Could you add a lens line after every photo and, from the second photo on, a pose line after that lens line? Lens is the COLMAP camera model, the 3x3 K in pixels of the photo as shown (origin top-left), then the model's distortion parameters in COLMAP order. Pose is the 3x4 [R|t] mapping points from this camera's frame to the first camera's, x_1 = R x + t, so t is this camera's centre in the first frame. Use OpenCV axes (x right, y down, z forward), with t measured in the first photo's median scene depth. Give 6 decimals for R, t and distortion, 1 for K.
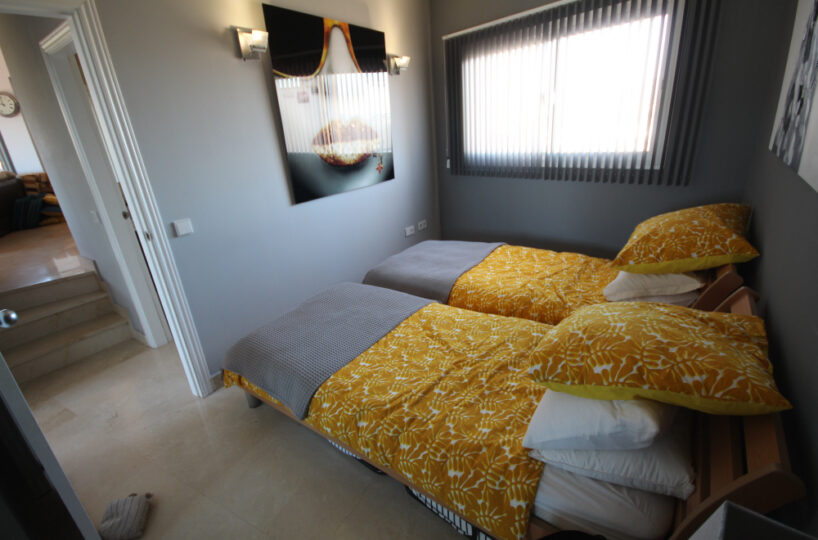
lens RADIAL K [[377.7, 0, 411.8], [0, 377.7, 269.9], [0, 0, 1]] dist [0.002574, -0.006650]
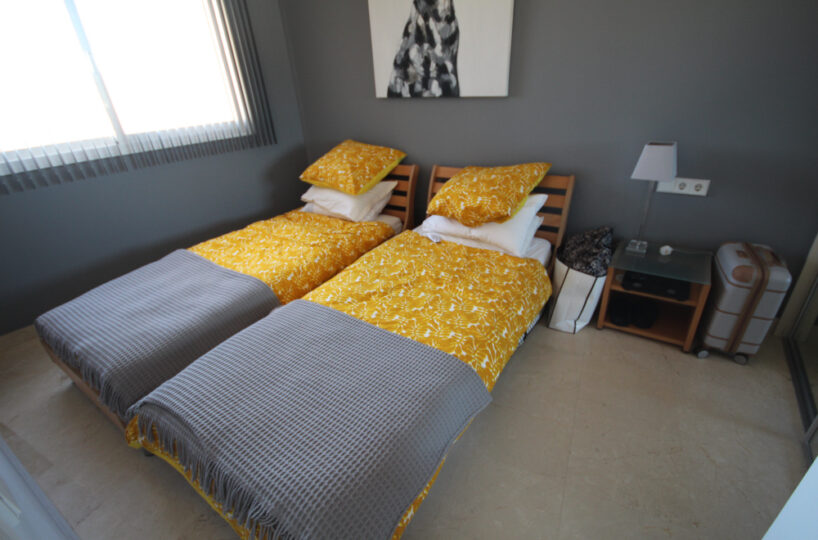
lens RADIAL K [[377.7, 0, 411.8], [0, 377.7, 269.9], [0, 0, 1]] dist [0.002574, -0.006650]
pose [[-0.028915, -0.392474, 0.919309, -0.804090], [0.420356, 0.829643, 0.367414, -0.196242], [-0.906898, 0.397061, 0.140990, 0.777500]]
